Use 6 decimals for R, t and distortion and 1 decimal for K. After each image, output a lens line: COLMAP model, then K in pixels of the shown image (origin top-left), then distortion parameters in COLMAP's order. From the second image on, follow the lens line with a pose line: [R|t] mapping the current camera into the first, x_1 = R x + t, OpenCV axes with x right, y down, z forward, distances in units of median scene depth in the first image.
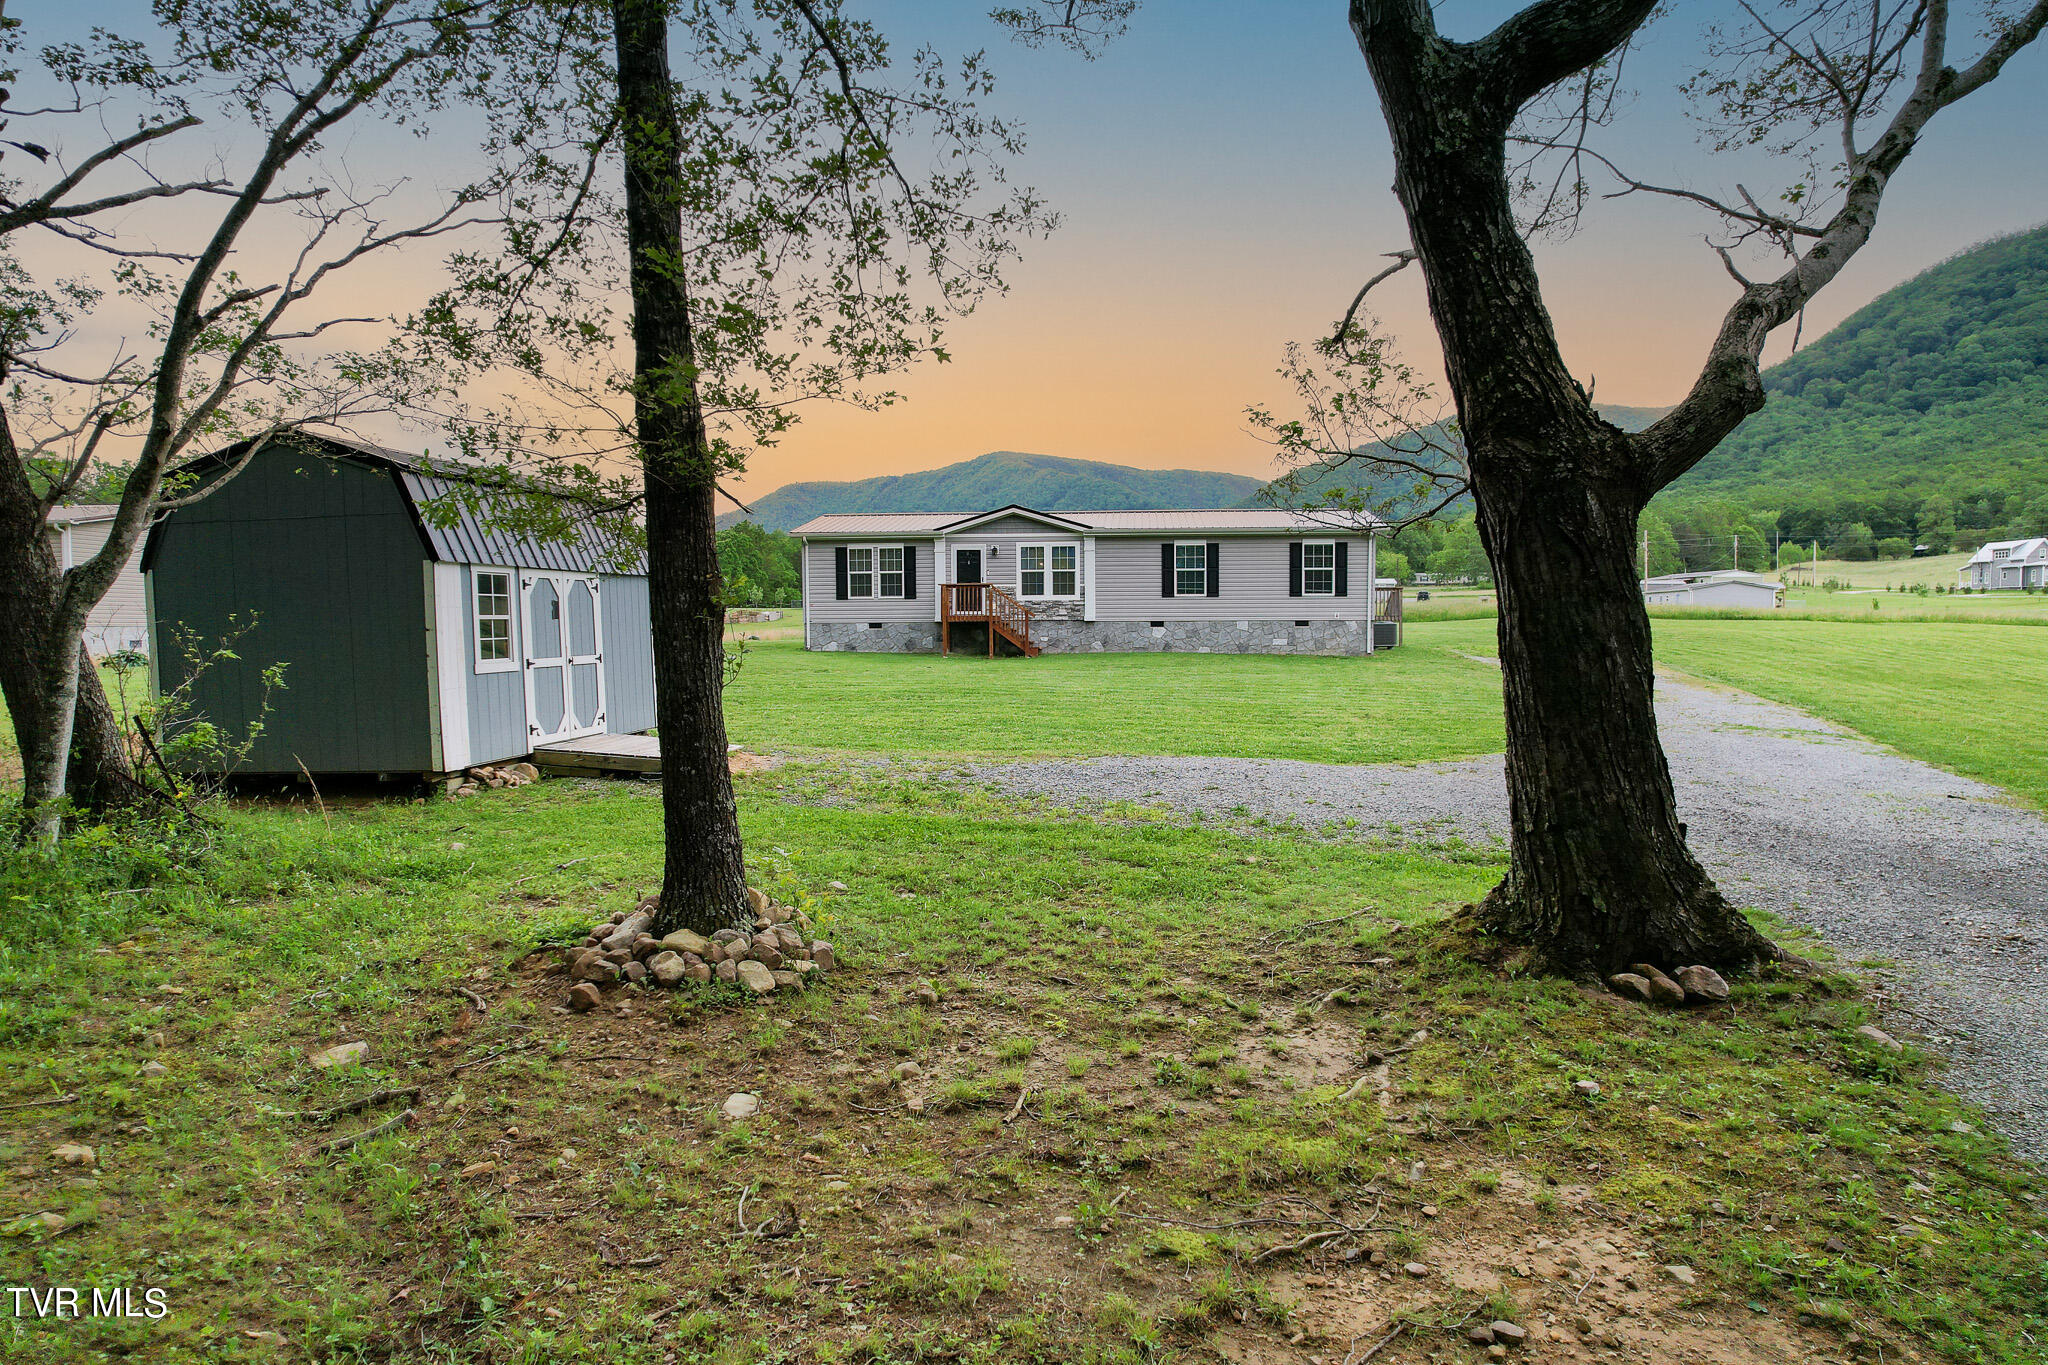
lens RADIAL K [[1311.7, 0, 1033.6], [0, 1311.7, 694.5], [0, 0, 1]] dist [-0.077643, 0.074728]
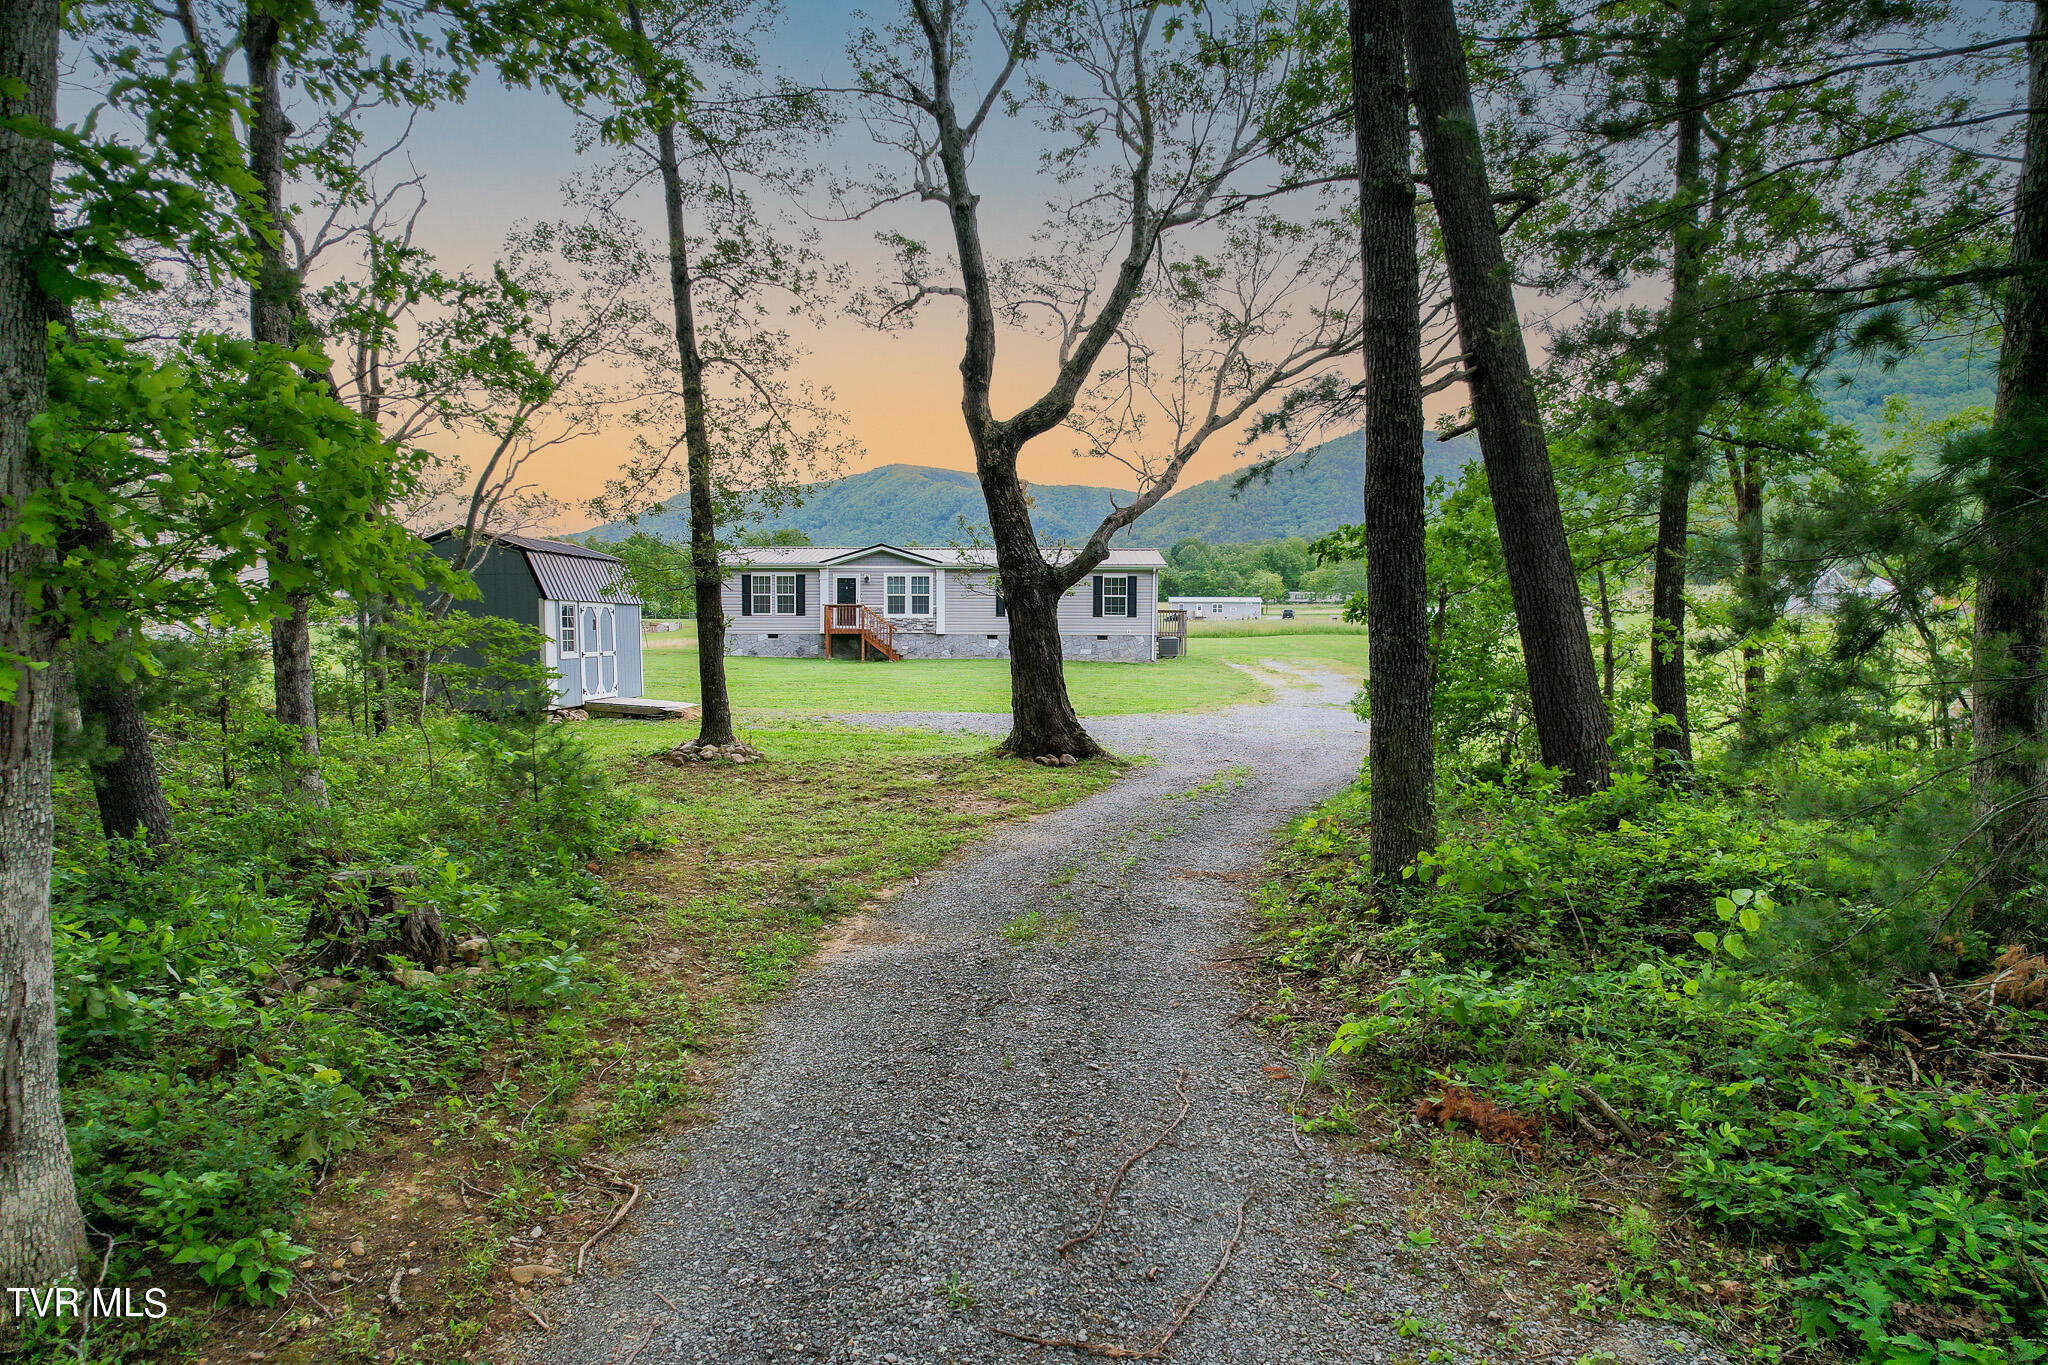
lens RADIAL K [[1311.7, 0, 1033.6], [0, 1311.7, 694.5], [0, 0, 1]] dist [-0.077643, 0.074728]
pose [[0.996753, 0.006759, 0.080232, 0.031291], [-0.005946, 0.999928, -0.010376, 0.016416], [-0.080296, 0.009865, 0.996722, -0.296865]]
